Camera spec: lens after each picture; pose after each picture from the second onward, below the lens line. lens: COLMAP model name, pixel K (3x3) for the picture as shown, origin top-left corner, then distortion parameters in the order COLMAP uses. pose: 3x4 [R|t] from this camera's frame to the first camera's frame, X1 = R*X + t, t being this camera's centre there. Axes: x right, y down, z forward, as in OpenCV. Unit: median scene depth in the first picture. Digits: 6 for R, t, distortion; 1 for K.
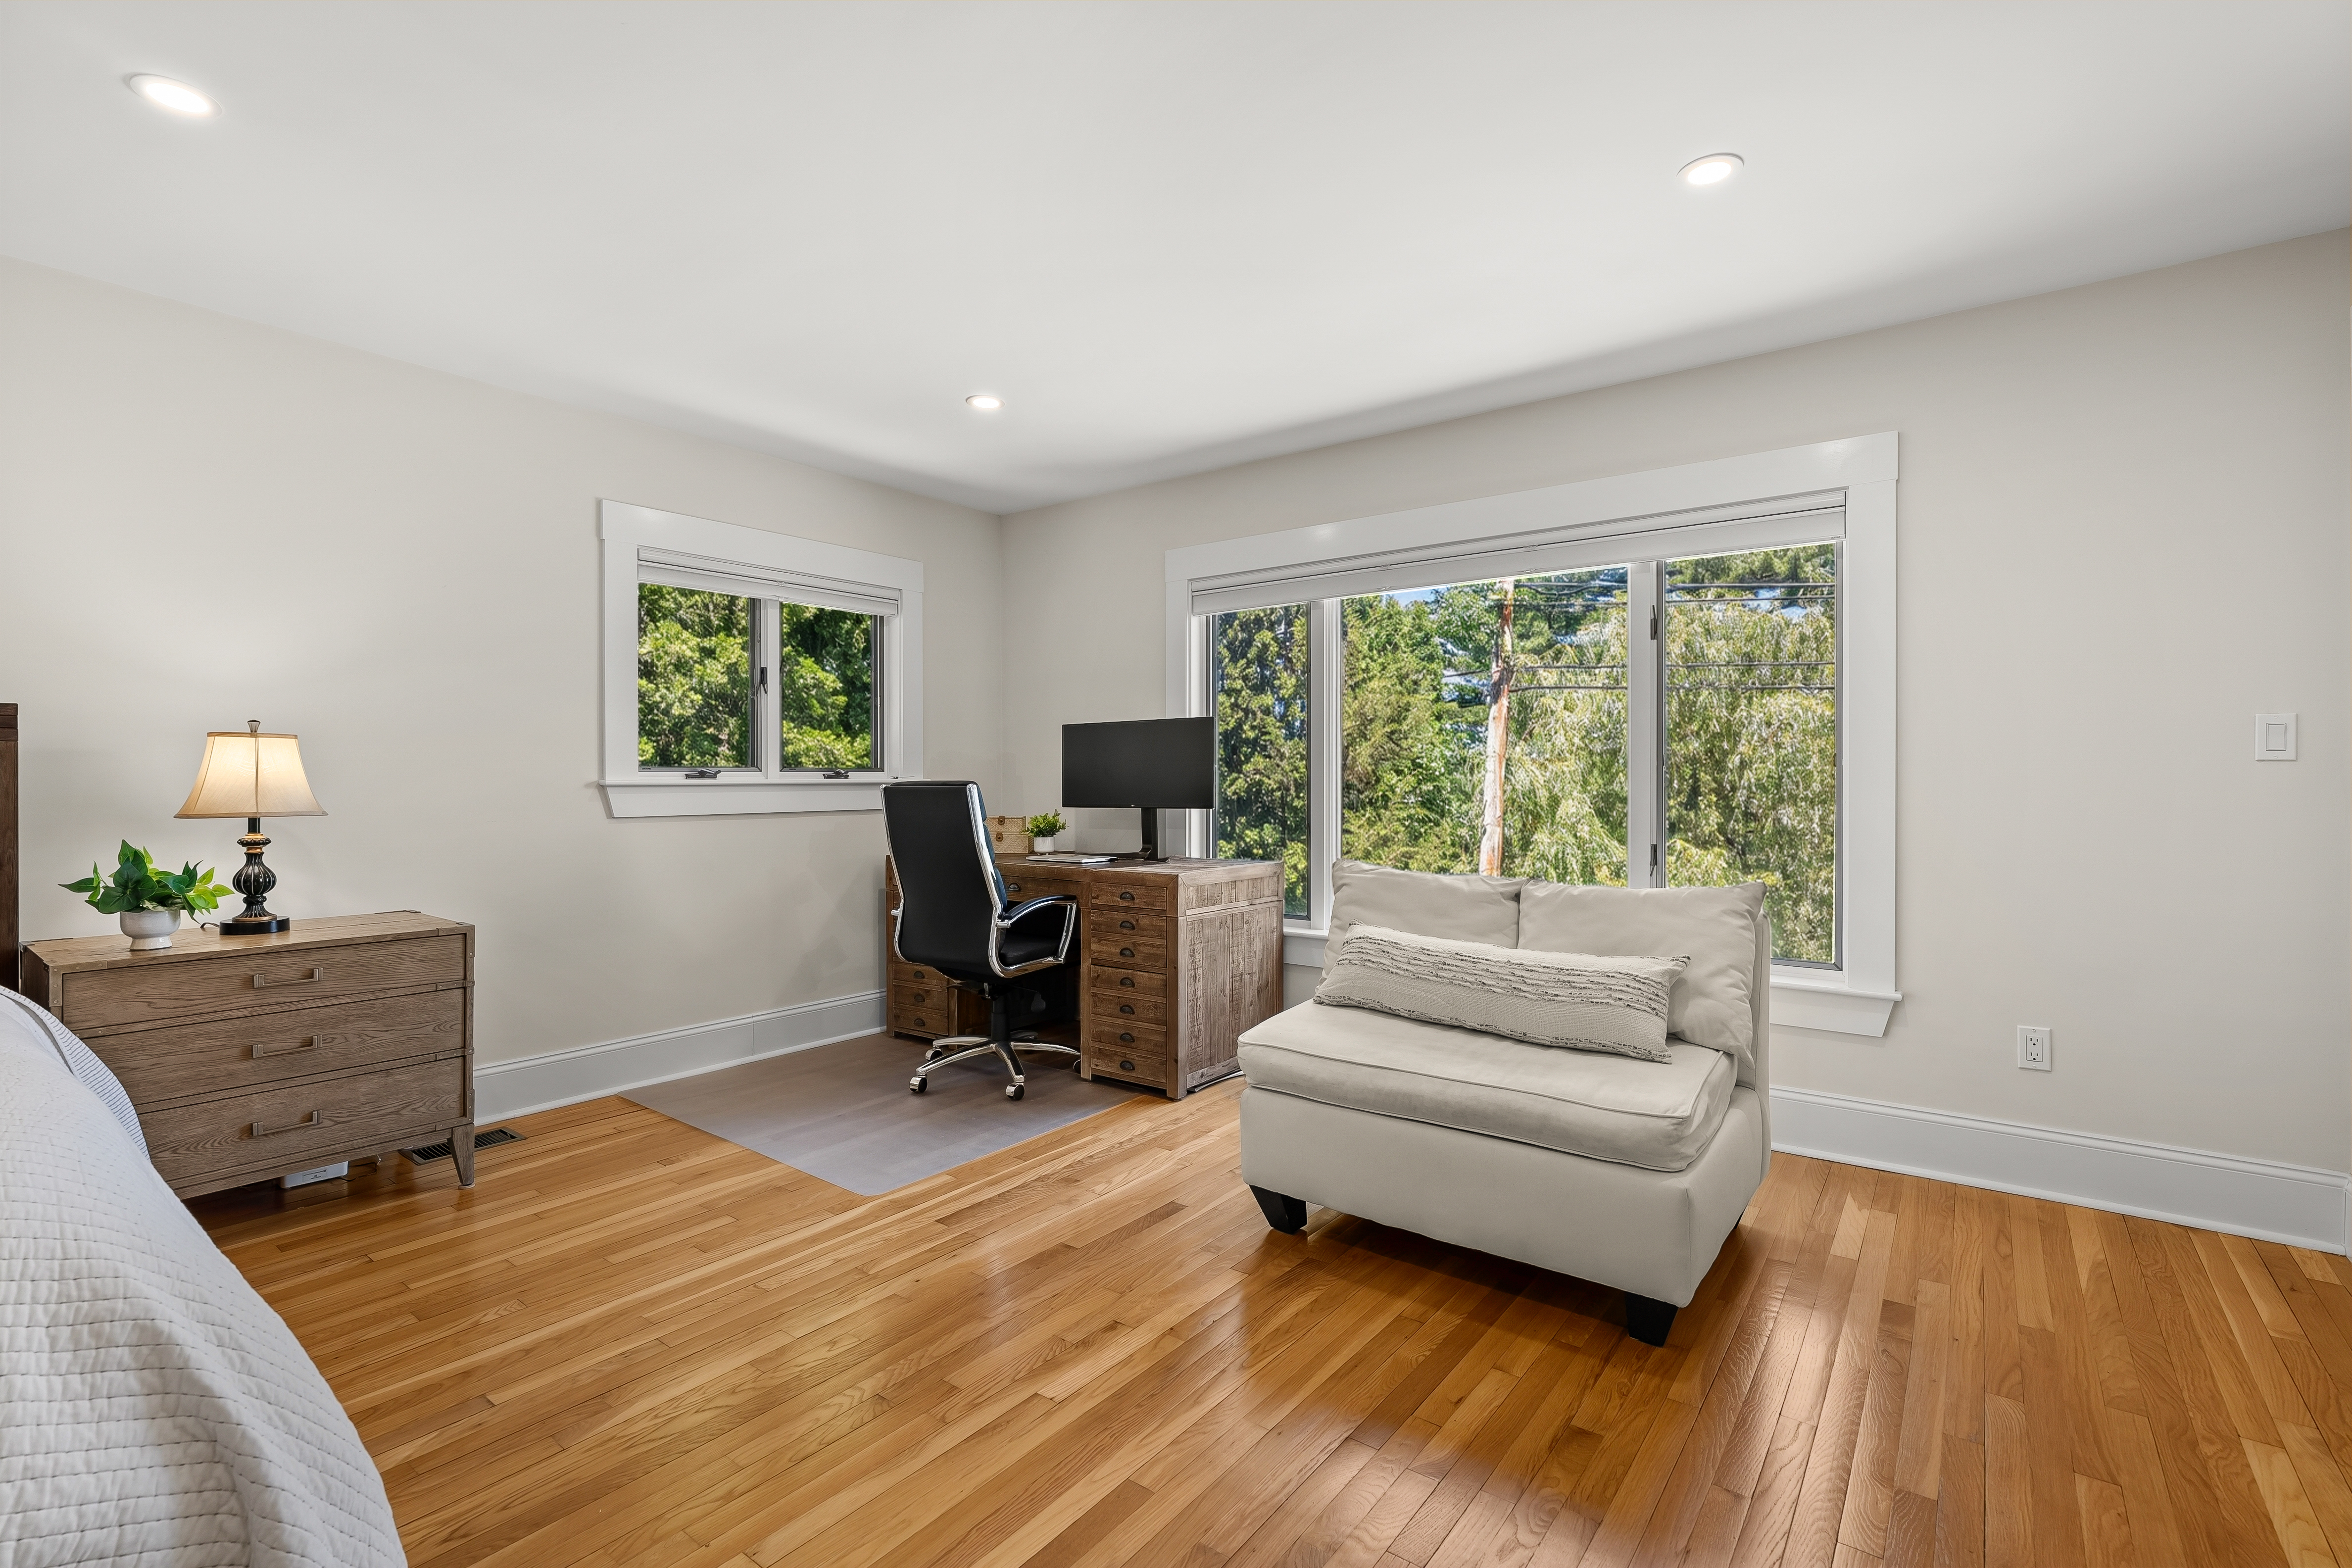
lens RADIAL K [[1079.2, 0, 1176.6], [0, 1079.2, 794.2], [0, 0, 1]] dist [-0.002960, 0.001241]
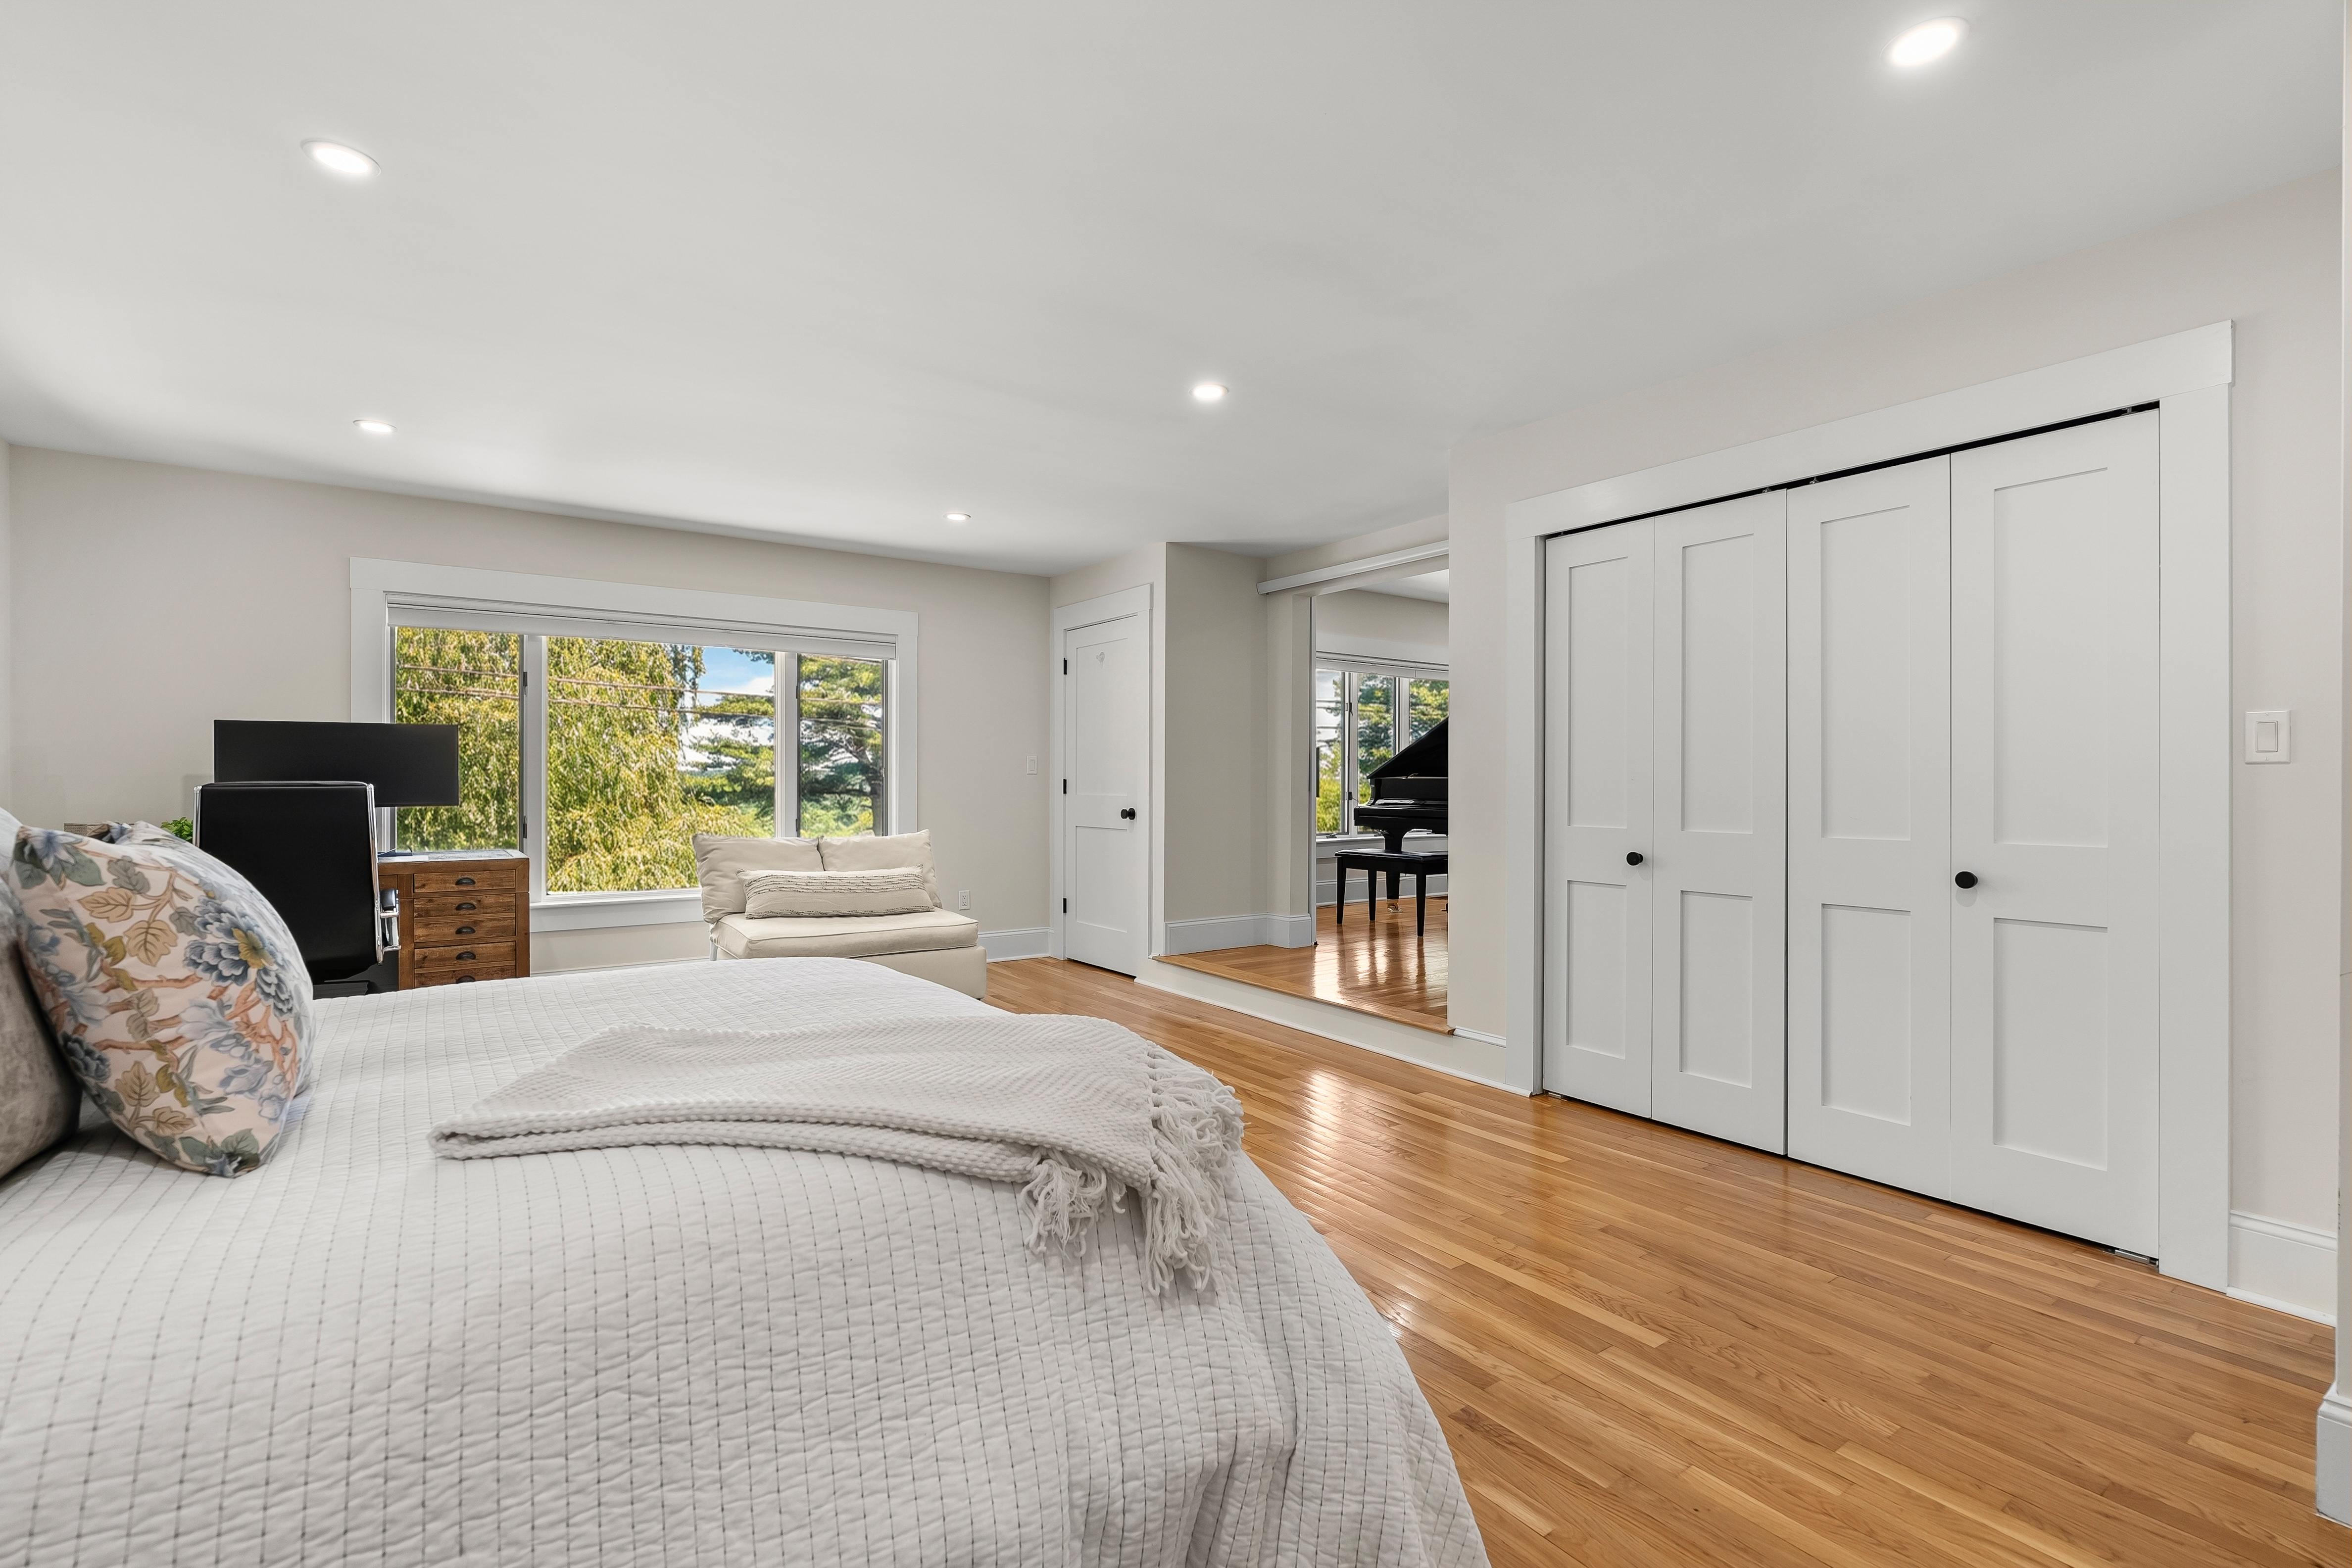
lens RADIAL K [[1079.2, 0, 1177.1], [0, 1079.2, 775.3], [0, 0, 1]] dist [-0.002960, 0.001241]
pose [[0.300244, 0.004933, 0.953850, -0.956409], [0.009675, 0.999919, -0.008216, -0.002214], [-0.953813, 0.011695, 0.300172, -0.079373]]
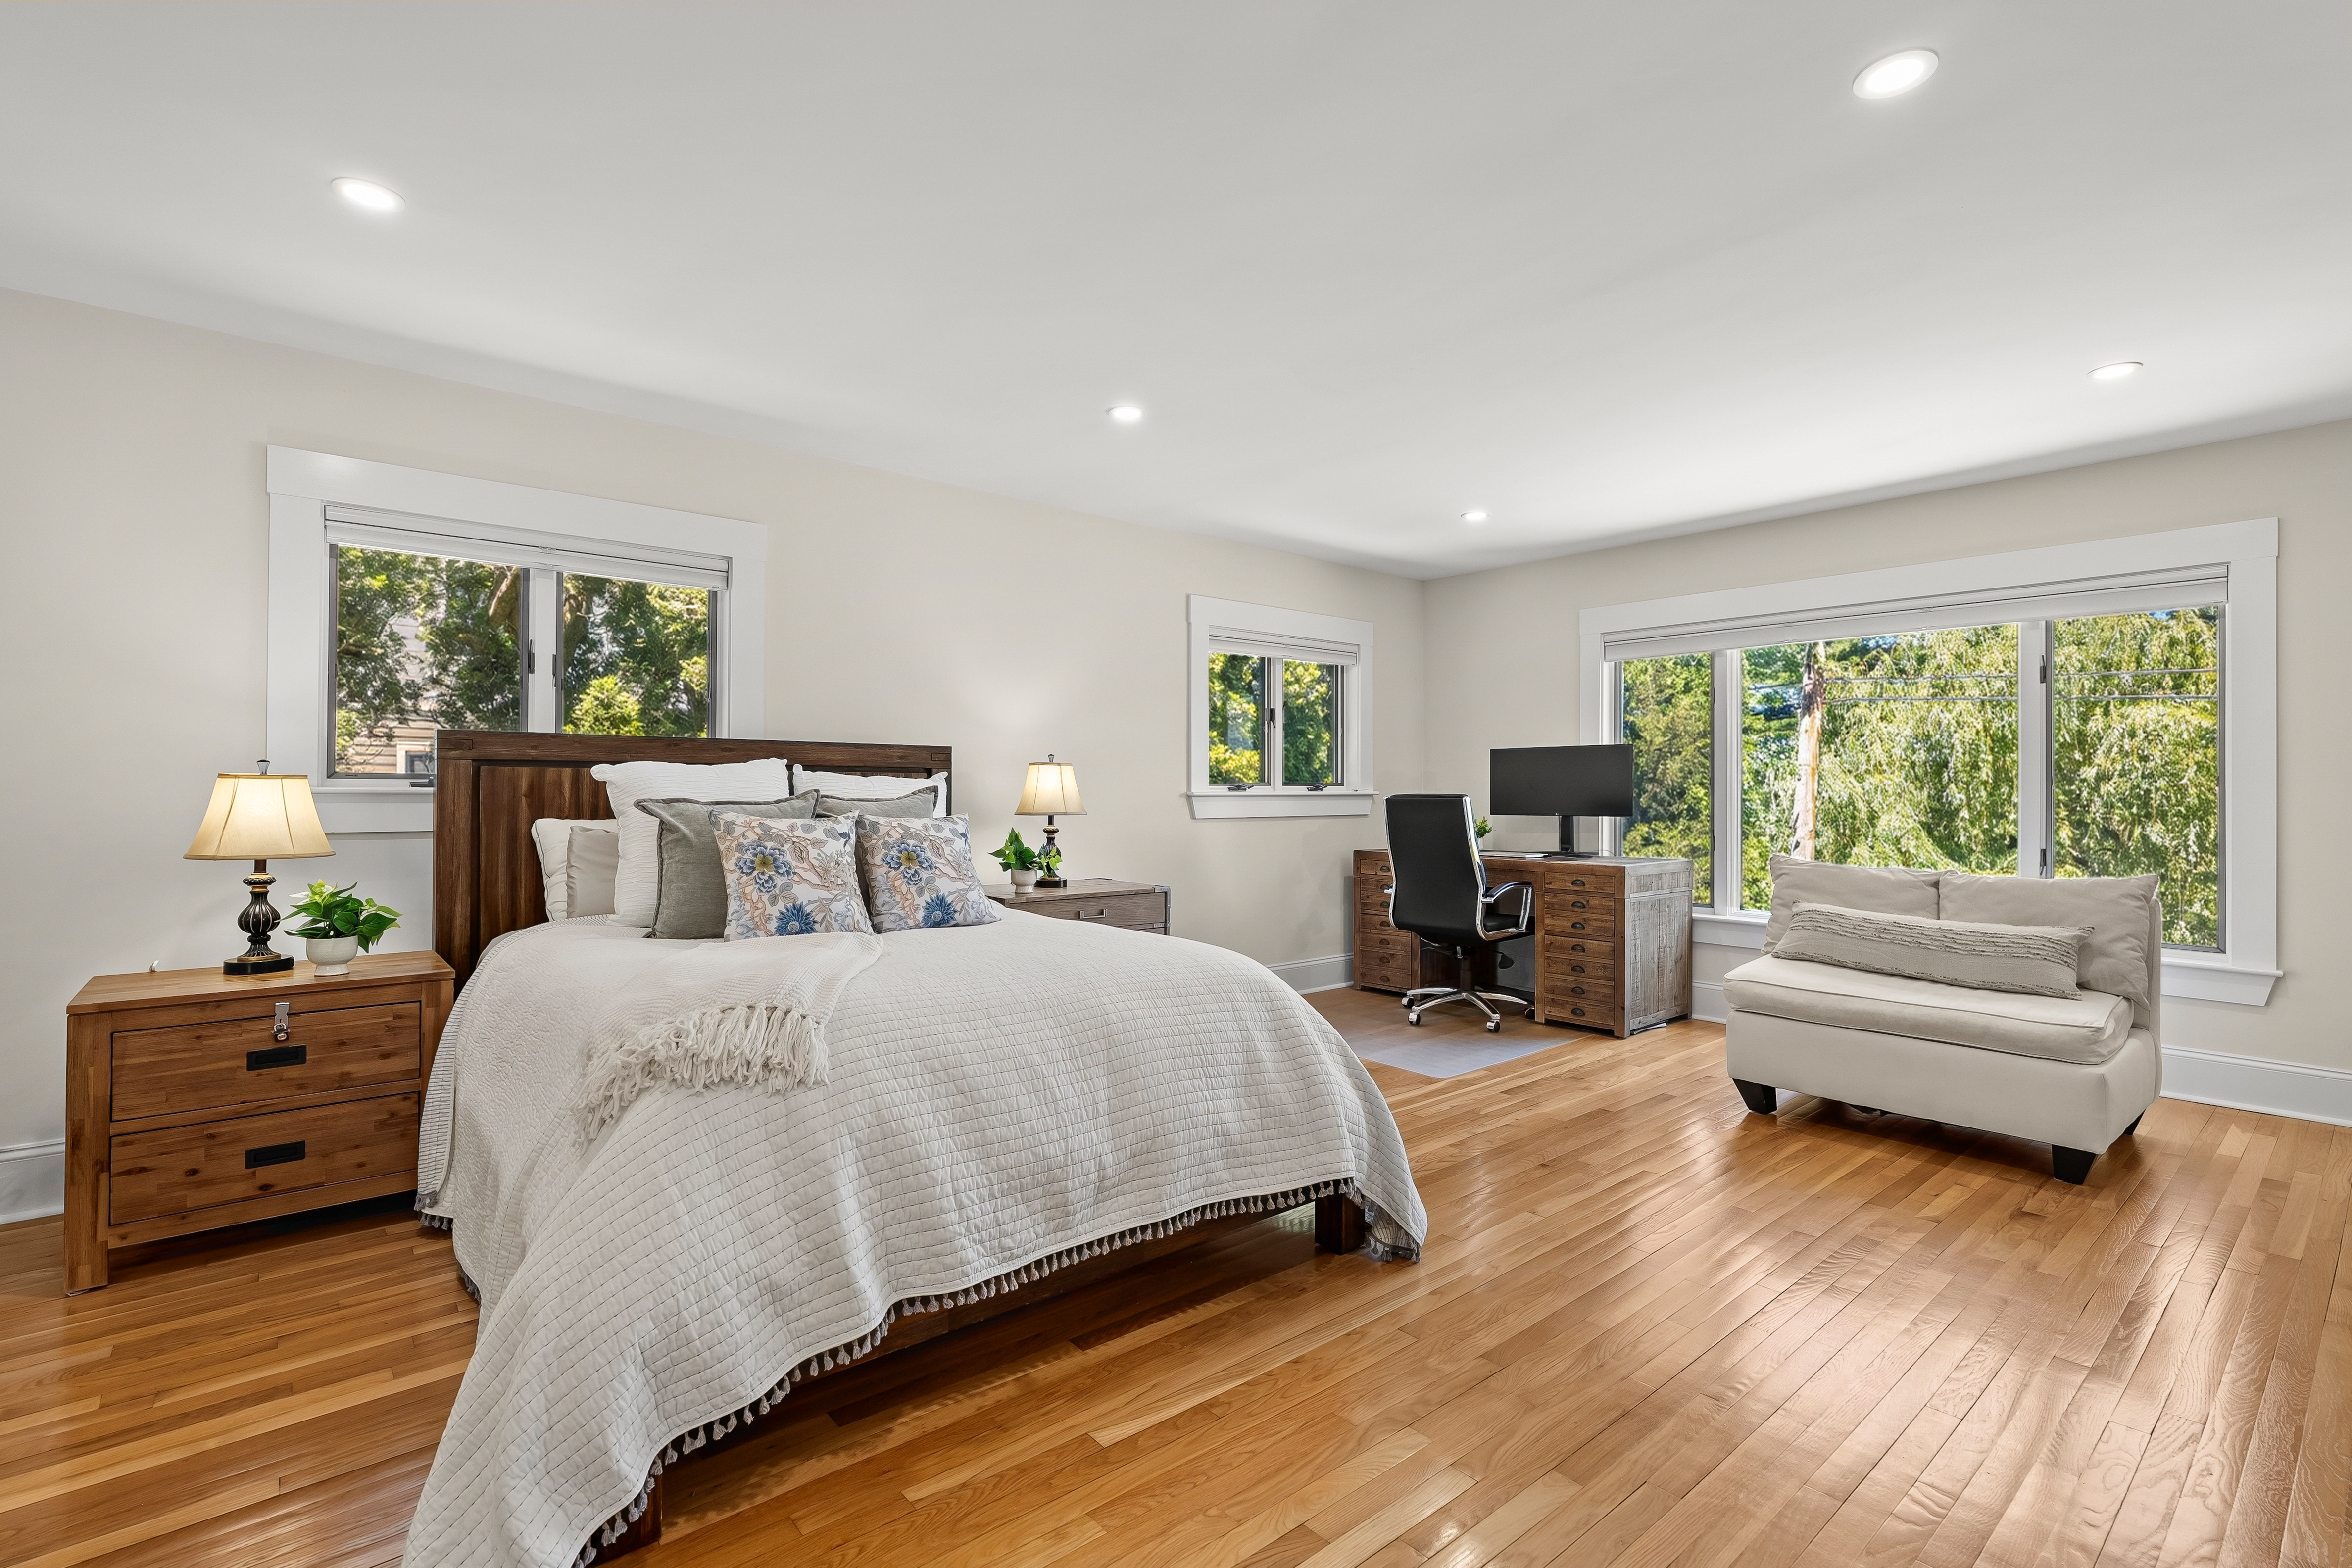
lens RADIAL K [[1079.2, 0, 1172.8], [0, 1079.2, 790.5], [0, 0, 1]] dist [-0.002960, 0.001241]
pose [[0.975926, 0.004958, -0.218047, -0.251048], [-0.007556, 0.999910, -0.011085, 0.000886], [0.217973, 0.012465, 0.975875, -0.404111]]
